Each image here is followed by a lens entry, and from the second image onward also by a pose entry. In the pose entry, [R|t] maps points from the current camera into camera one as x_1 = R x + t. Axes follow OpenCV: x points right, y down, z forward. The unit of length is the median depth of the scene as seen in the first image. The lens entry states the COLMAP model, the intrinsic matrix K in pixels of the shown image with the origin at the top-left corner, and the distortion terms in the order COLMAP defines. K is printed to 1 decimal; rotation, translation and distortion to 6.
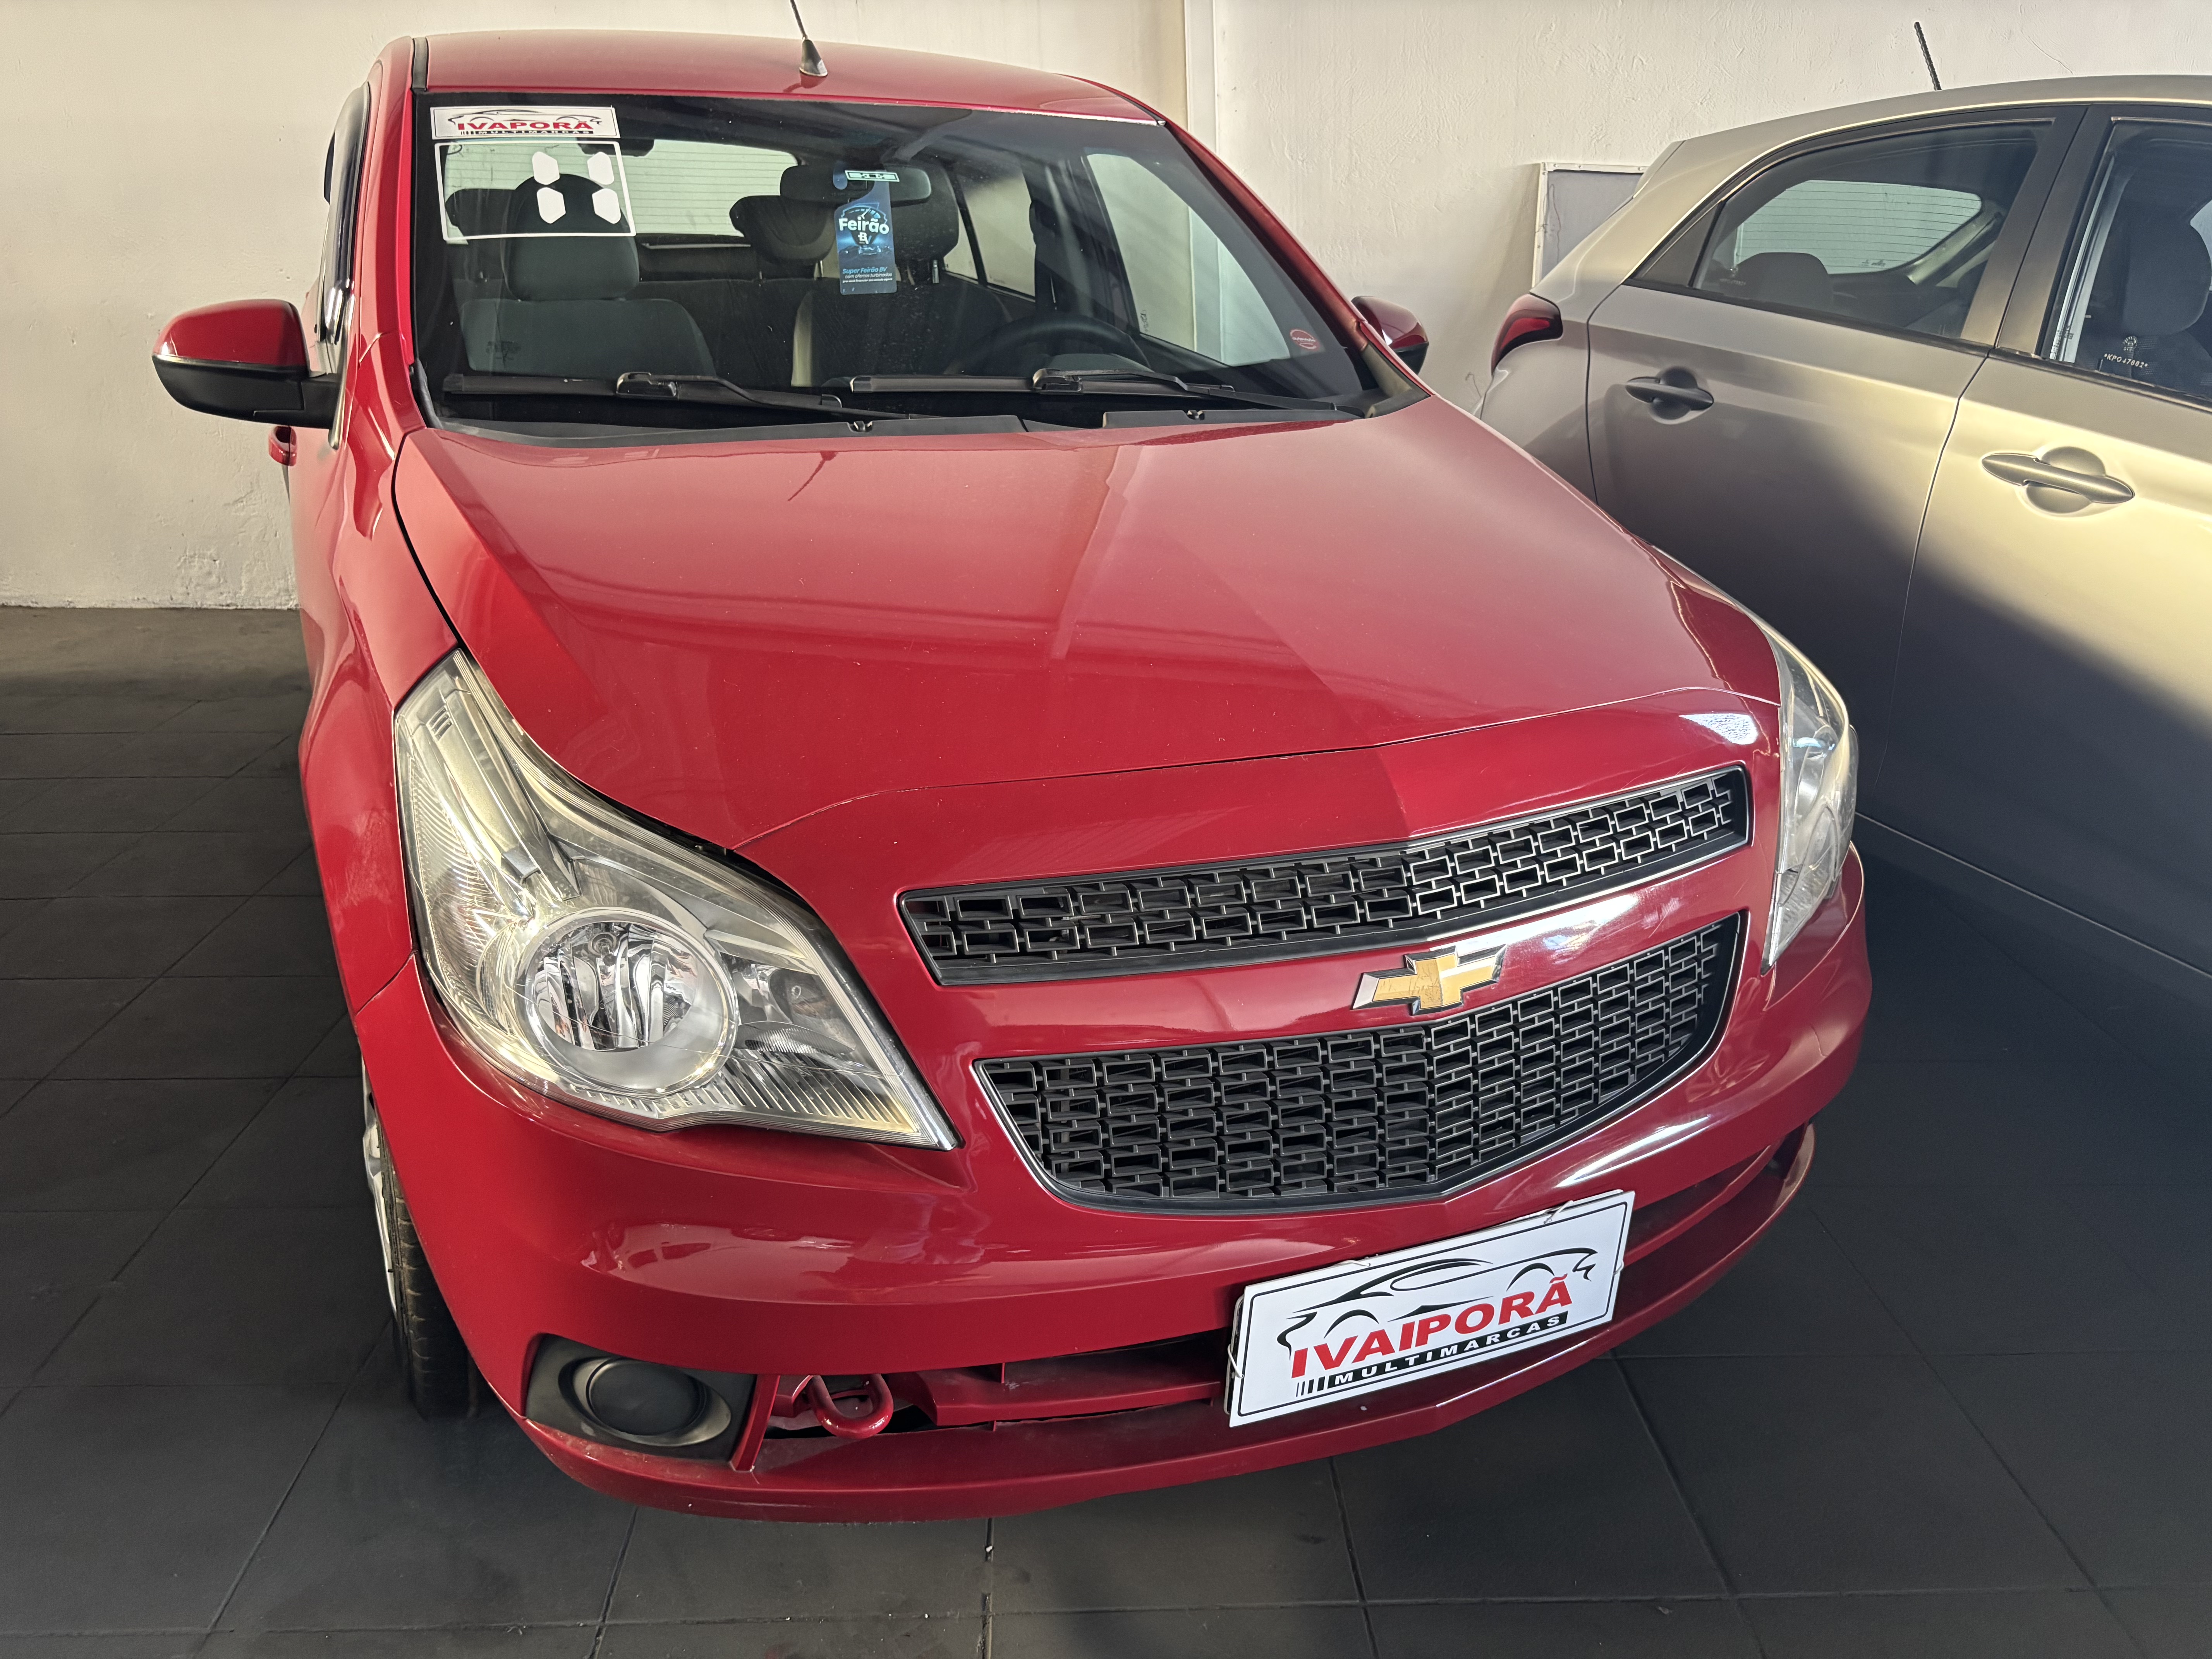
lens RADIAL K [[1677.5, 0, 1112.2], [0, 1677.5, 835.3], [0, 0, 1]] dist [0.020710, -0.044648]
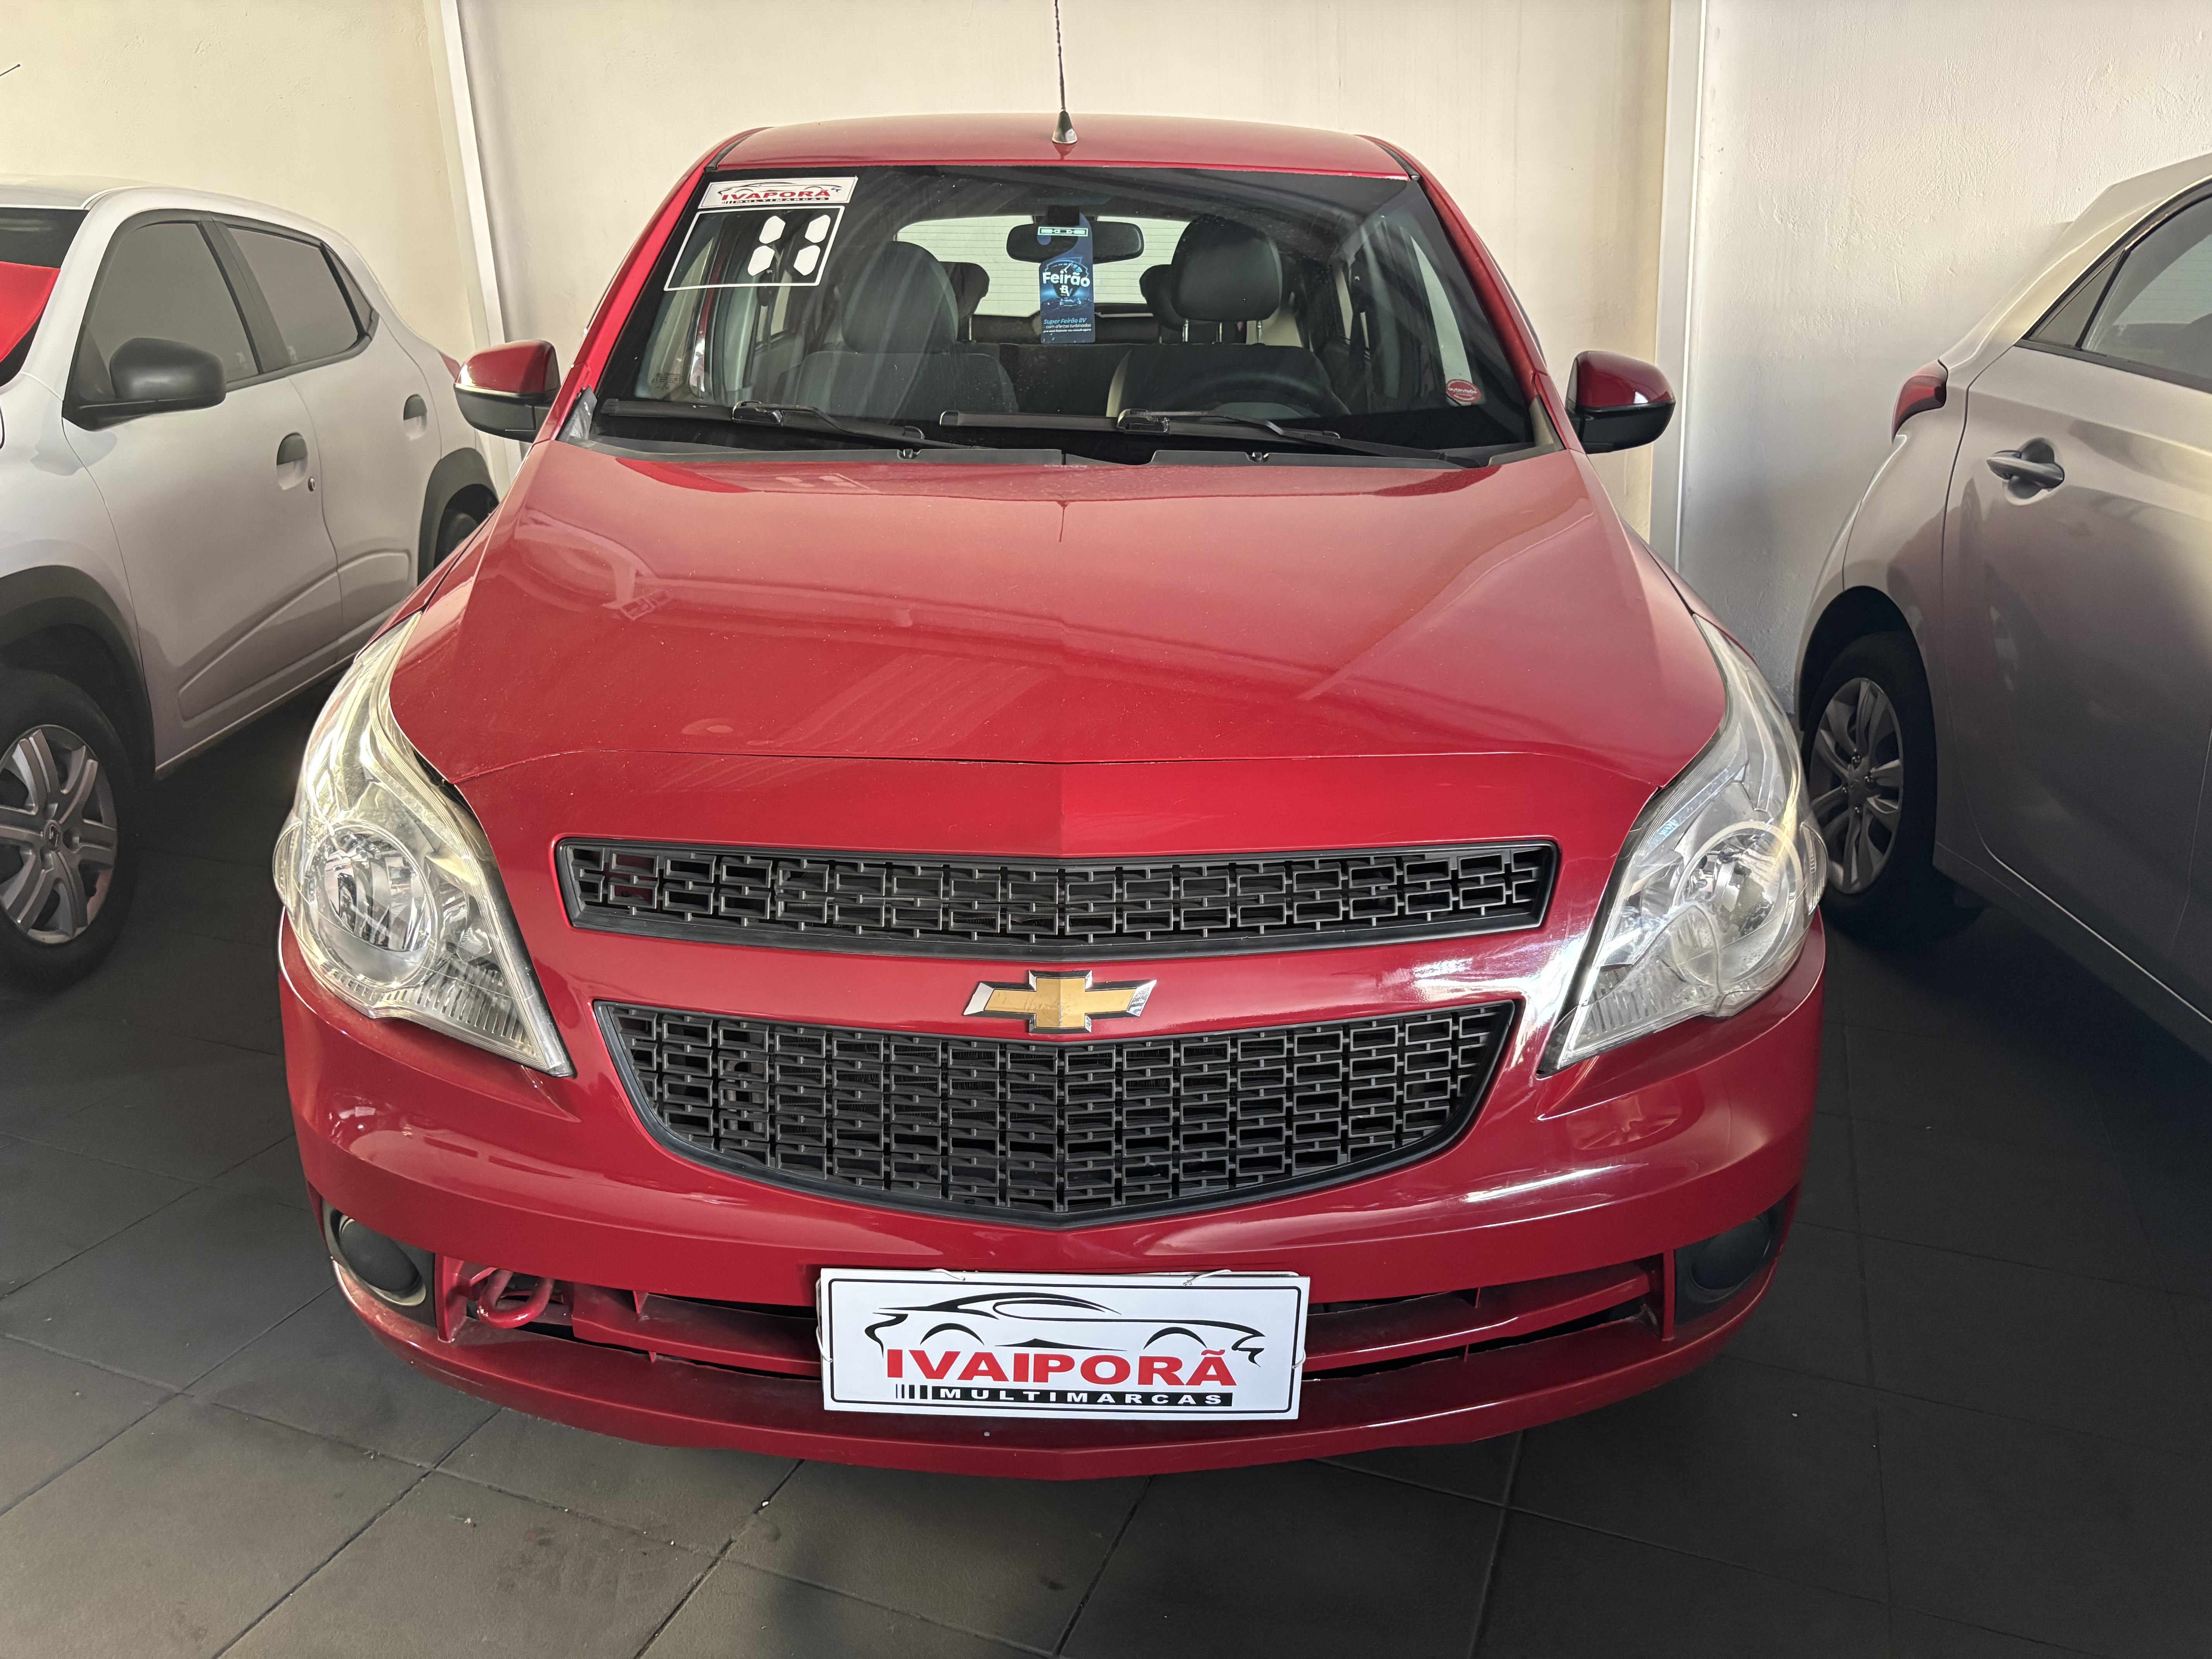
lens RADIAL K [[1678.9, 0, 1106.0], [0, 1678.9, 829.5], [0, 0, 1]] dist [0.004456, -0.004787]
pose [[0.916984, 0.114152, -0.382243, 0.545258], [-0.133229, 0.990801, -0.023722, 0.005554], [0.376019, 0.072679, 0.923757, 0.094677]]
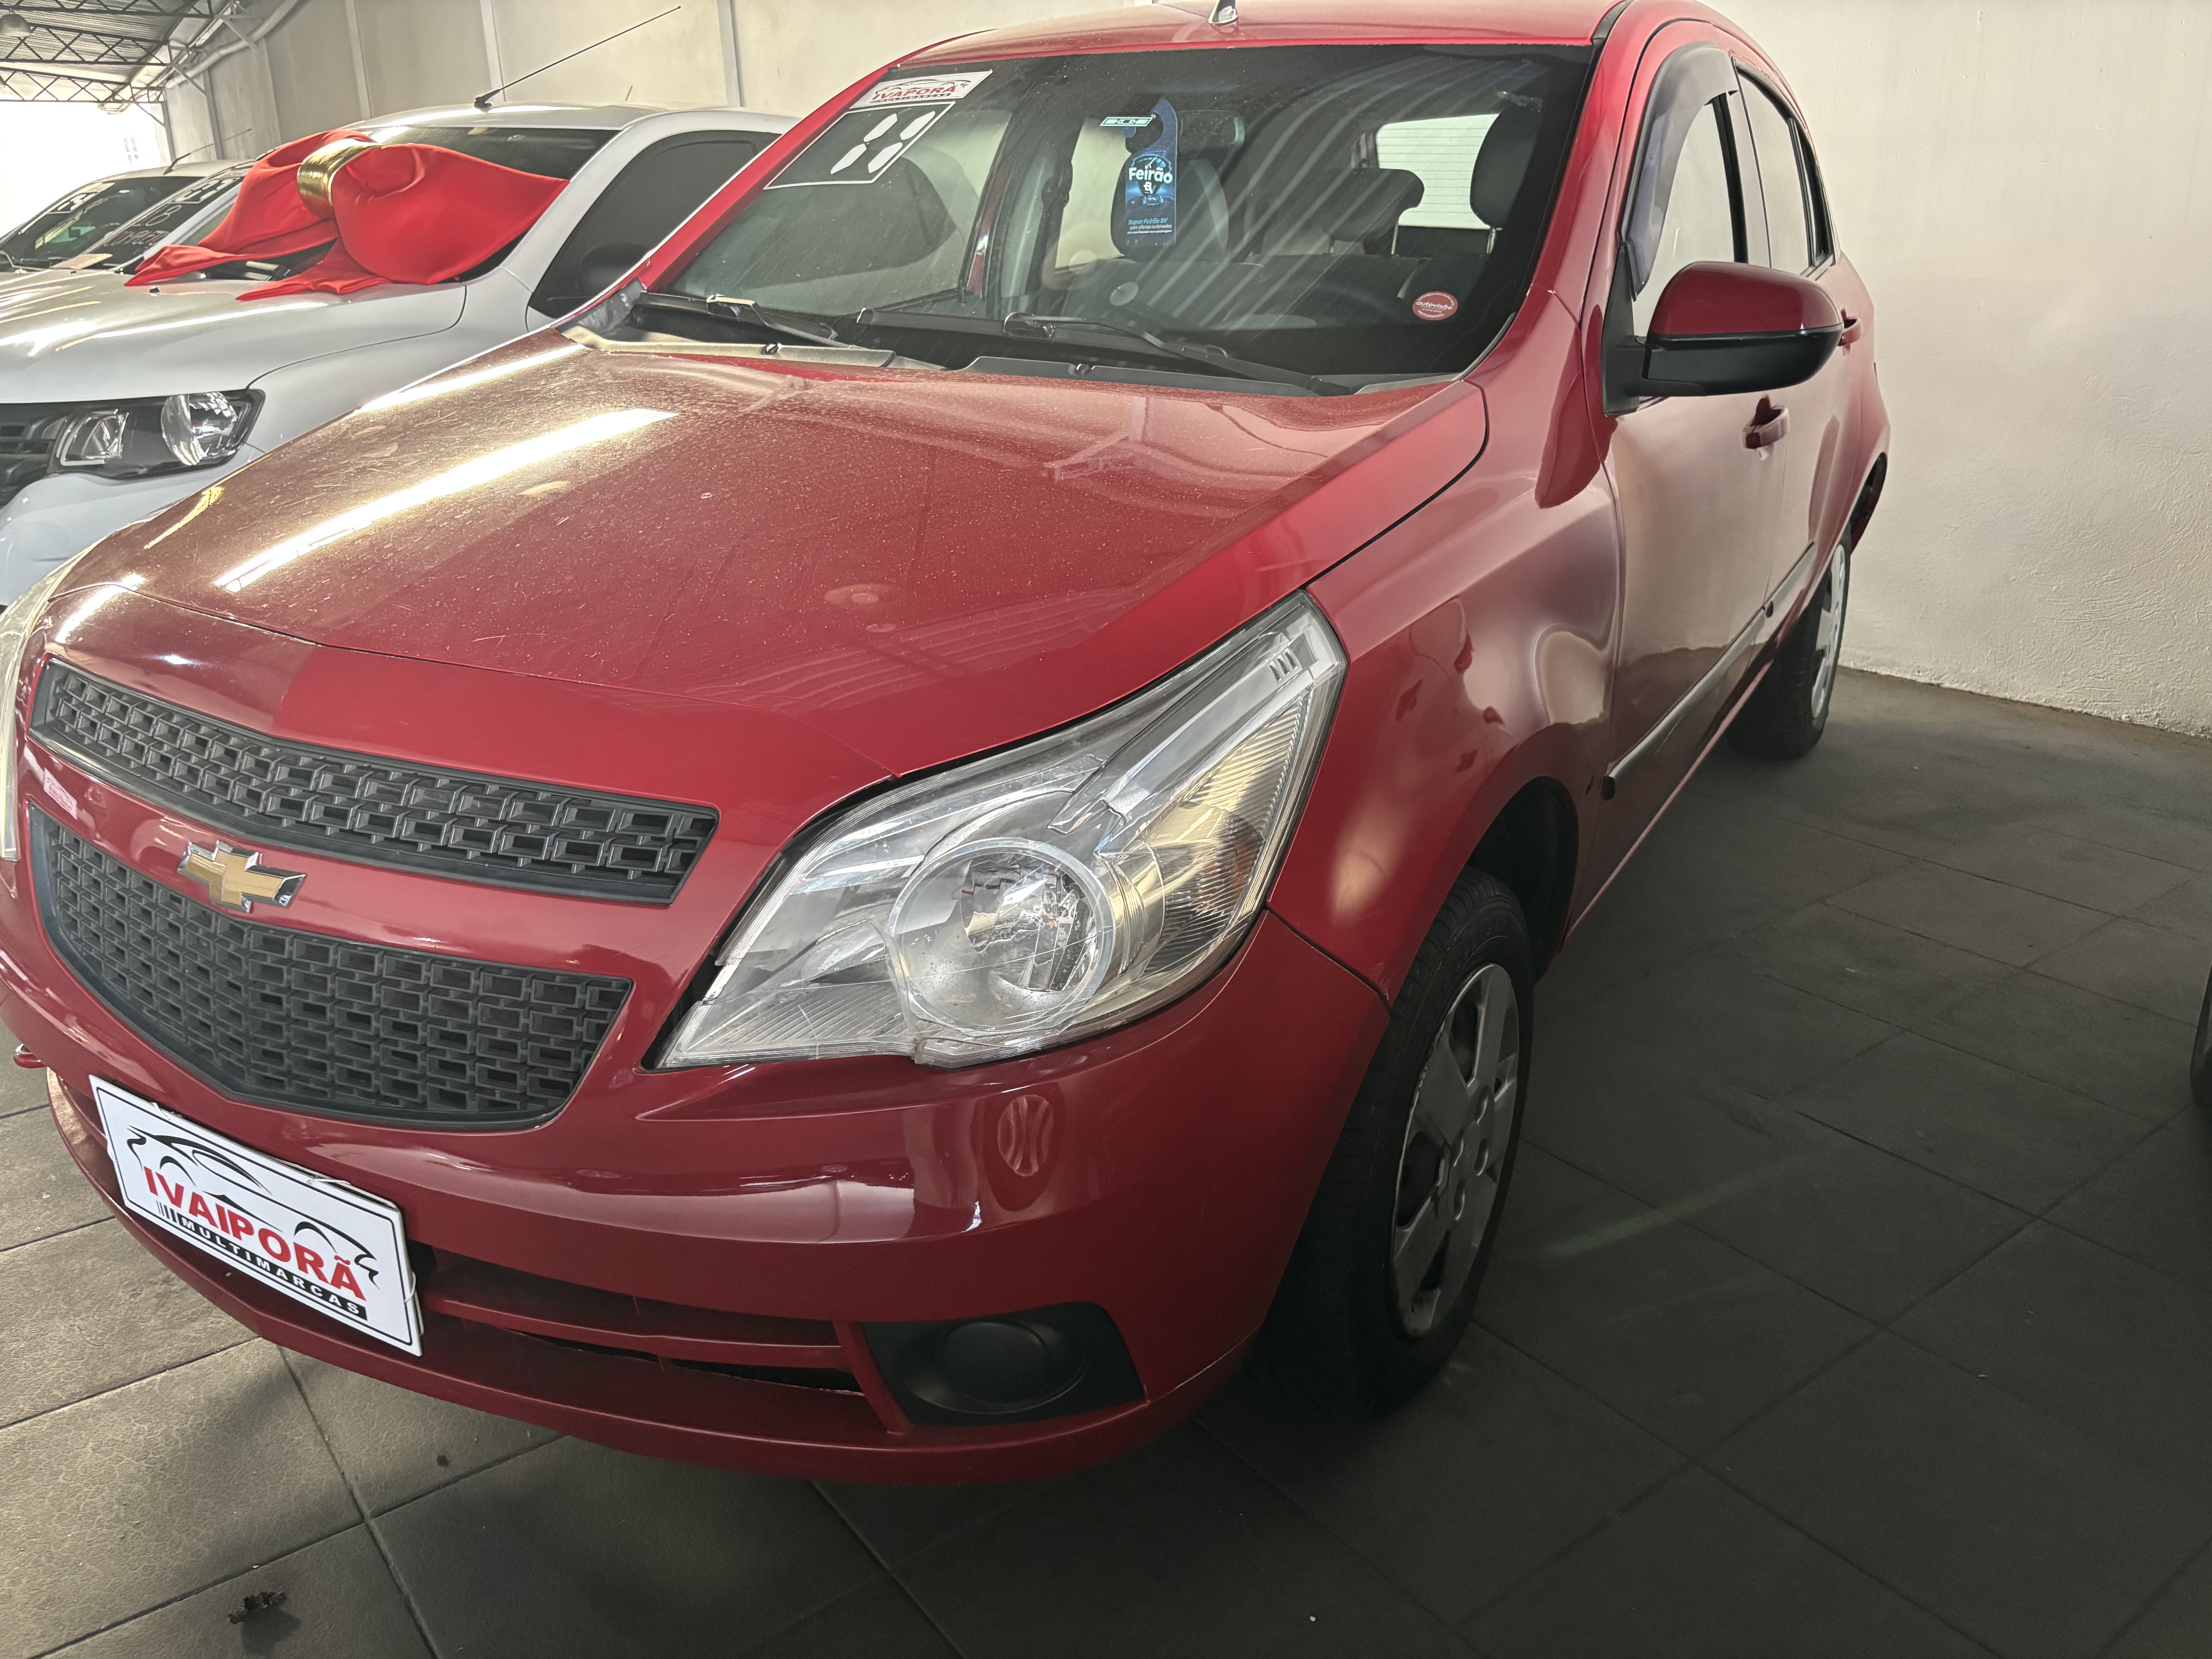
lens RADIAL K [[1677.5, 0, 1112.2], [0, 1677.5, 835.3], [0, 0, 1]] dist [0.020710, -0.044648]
pose [[0.583108, 0.273156, -0.765096, 1.172557], [-0.282338, 0.951212, 0.124423, -0.193848], [0.761755, 0.143464, 0.631781, 0.720425]]
